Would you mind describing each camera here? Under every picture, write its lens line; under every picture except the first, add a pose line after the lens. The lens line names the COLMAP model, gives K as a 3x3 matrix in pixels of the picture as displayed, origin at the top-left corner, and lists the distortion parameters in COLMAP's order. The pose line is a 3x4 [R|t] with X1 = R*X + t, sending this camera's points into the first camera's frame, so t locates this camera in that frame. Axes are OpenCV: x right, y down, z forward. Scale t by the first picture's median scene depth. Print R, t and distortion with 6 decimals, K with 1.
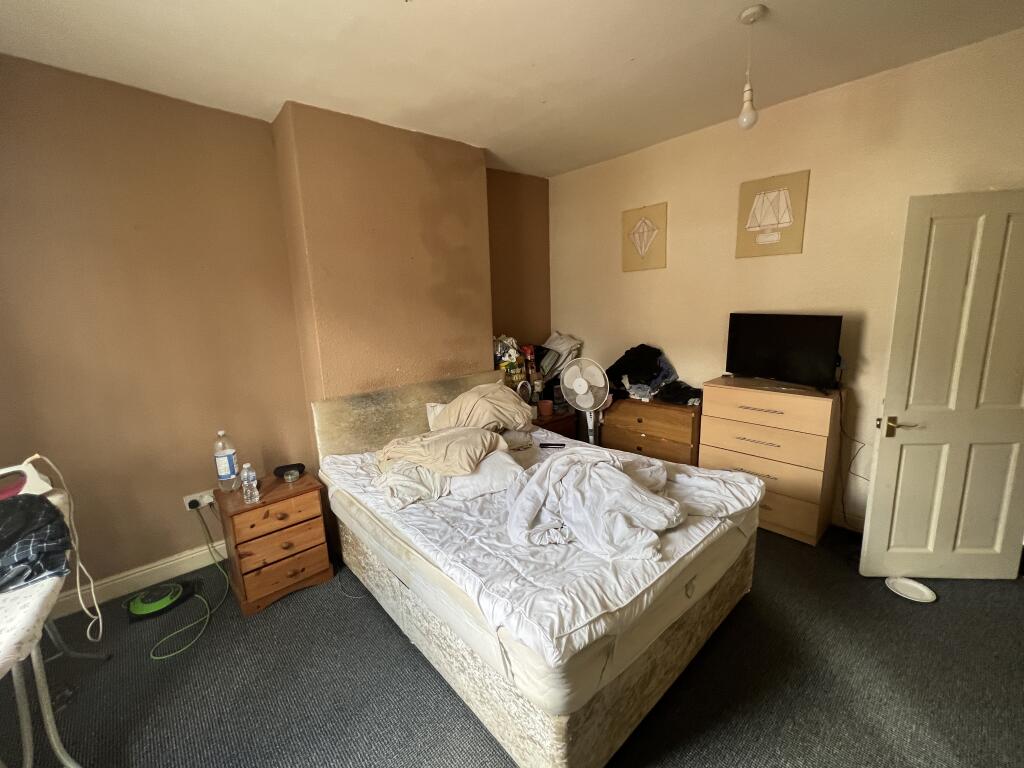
lens RADIAL K [[423.5, 0, 508.7], [0, 423.5, 383.3], [0, 0, 1]] dist [-0.002070, -0.000307]
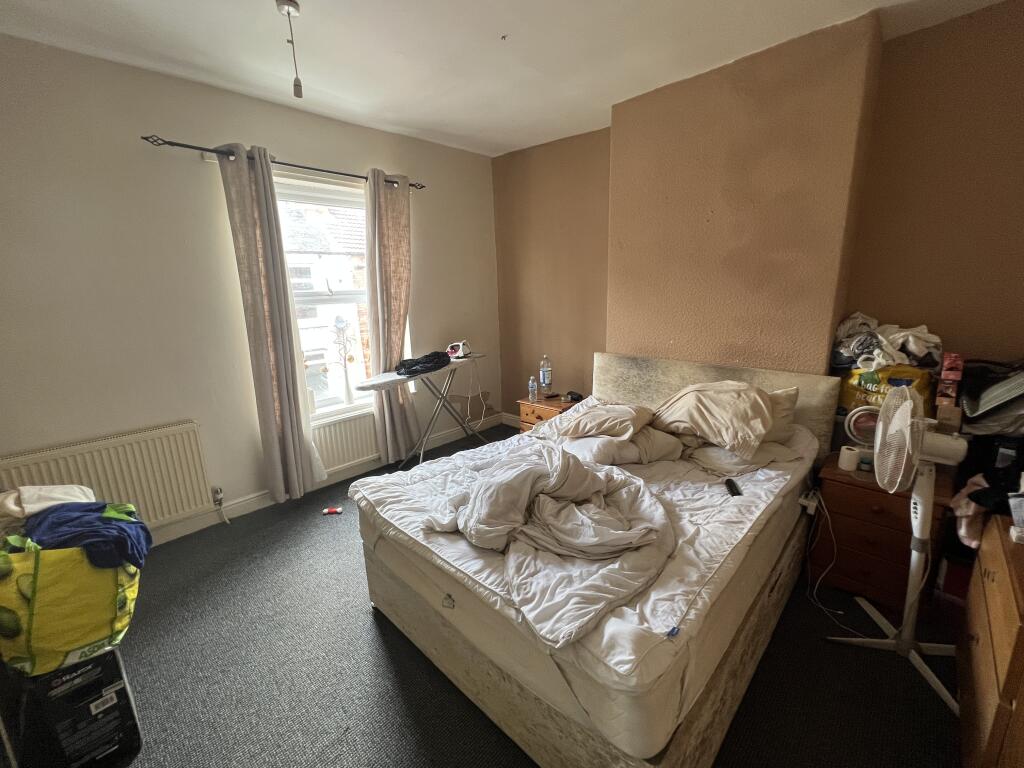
lens RADIAL K [[423.5, 0, 508.4], [0, 423.5, 380.1], [0, 0, 1]] dist [-0.002070, -0.000307]
pose [[0.081555, 0.255911, -0.963254, 0.839252], [-0.159312, 0.957394, 0.240866, -0.154937], [0.983854, 0.133814, 0.118850, 0.662756]]
